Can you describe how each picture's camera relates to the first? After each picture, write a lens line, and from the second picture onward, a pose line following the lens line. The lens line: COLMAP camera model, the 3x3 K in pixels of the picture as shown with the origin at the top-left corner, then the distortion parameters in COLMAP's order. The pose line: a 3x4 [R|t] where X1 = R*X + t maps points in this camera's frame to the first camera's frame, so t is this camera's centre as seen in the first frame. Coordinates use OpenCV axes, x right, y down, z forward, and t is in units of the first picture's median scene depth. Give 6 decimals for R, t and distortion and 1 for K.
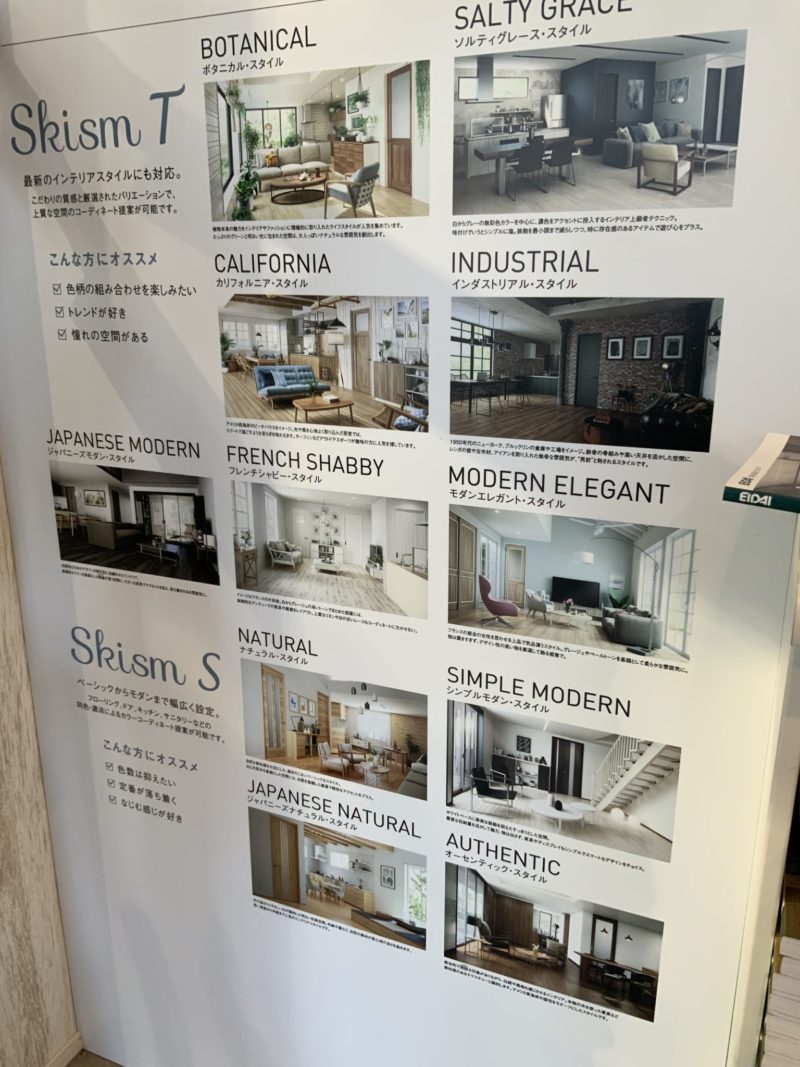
lens RADIAL K [[893.6, 0, 400.0], [0, 893.6, 533.5], [0, 0, 1]] dist [0.119239, -0.258354]
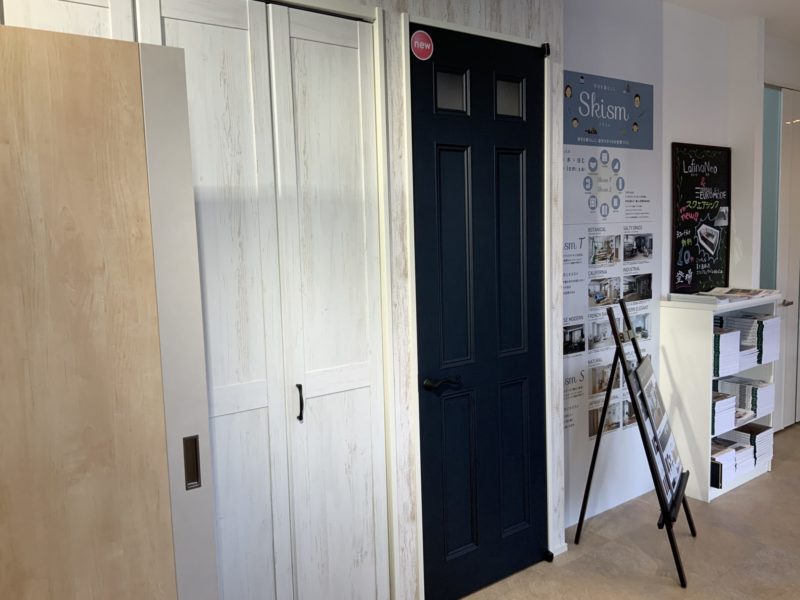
lens RADIAL K [[670.0, 0, 400.0], [0, 670.0, 300.0], [0, 0, 1]] dist [0.119239, -0.258354]
pose [[0.484023, -0.101660, 0.869130, -3.729119], [0.275838, 0.960317, -0.041290, -0.306466], [-0.830443, 0.259725, 0.492857, 0.173918]]
